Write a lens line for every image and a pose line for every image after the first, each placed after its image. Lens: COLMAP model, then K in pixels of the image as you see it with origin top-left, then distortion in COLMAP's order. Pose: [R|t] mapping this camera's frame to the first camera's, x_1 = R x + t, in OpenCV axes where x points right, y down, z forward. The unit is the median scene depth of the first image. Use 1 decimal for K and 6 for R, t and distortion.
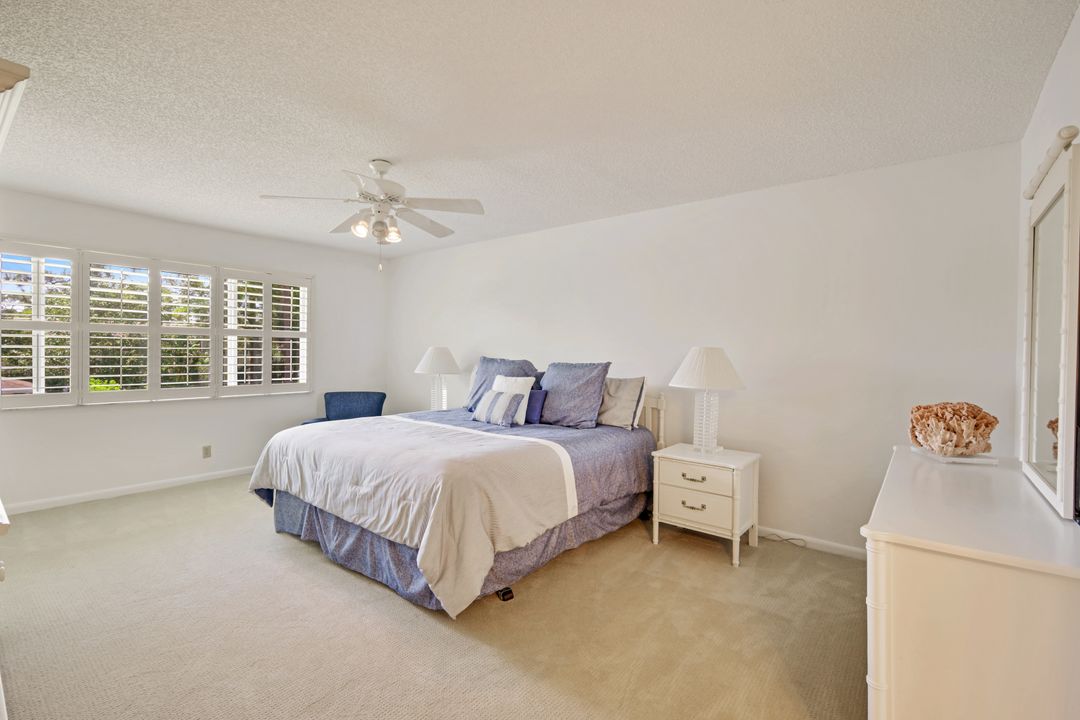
lens RADIAL K [[486.6, 0, 541.1], [0, 486.6, 358.0], [0, 0, 1]] dist [0.001065, -0.000170]
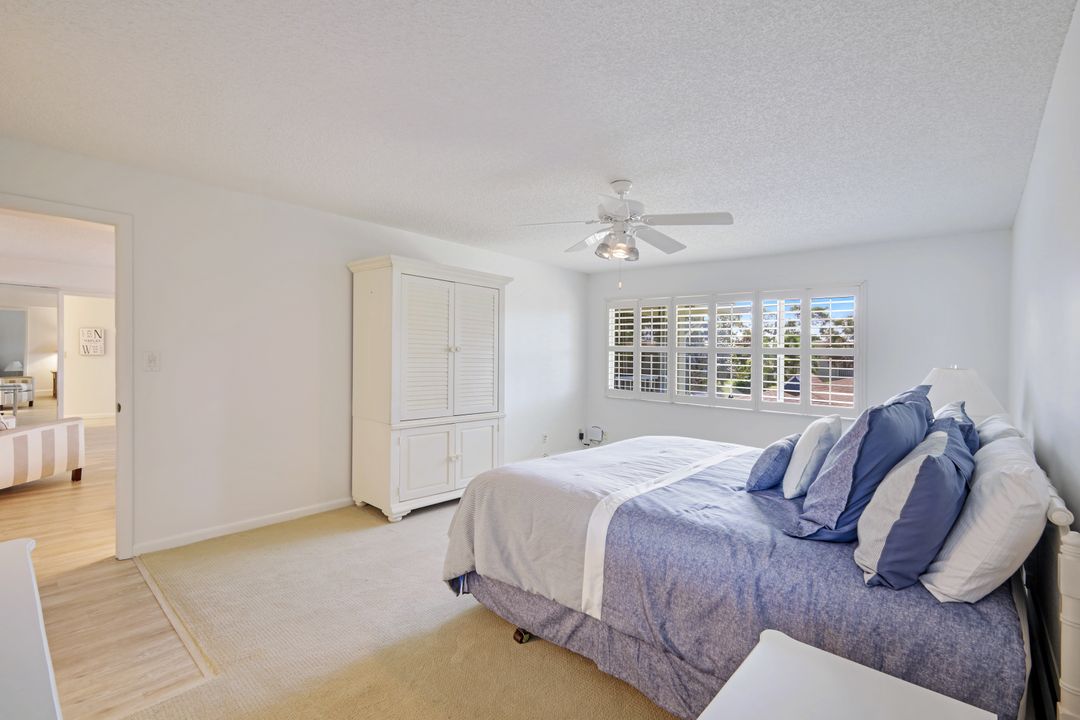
lens RADIAL K [[486.6, 0, 542.2], [0, 486.6, 352.7], [0, 0, 1]] dist [0.001065, -0.000170]
pose [[-0.056064, -0.007412, -0.998400, 0.682206], [-0.029146, 0.999558, -0.005783, -0.028652], [0.998002, 0.028775, -0.056255, 0.879619]]
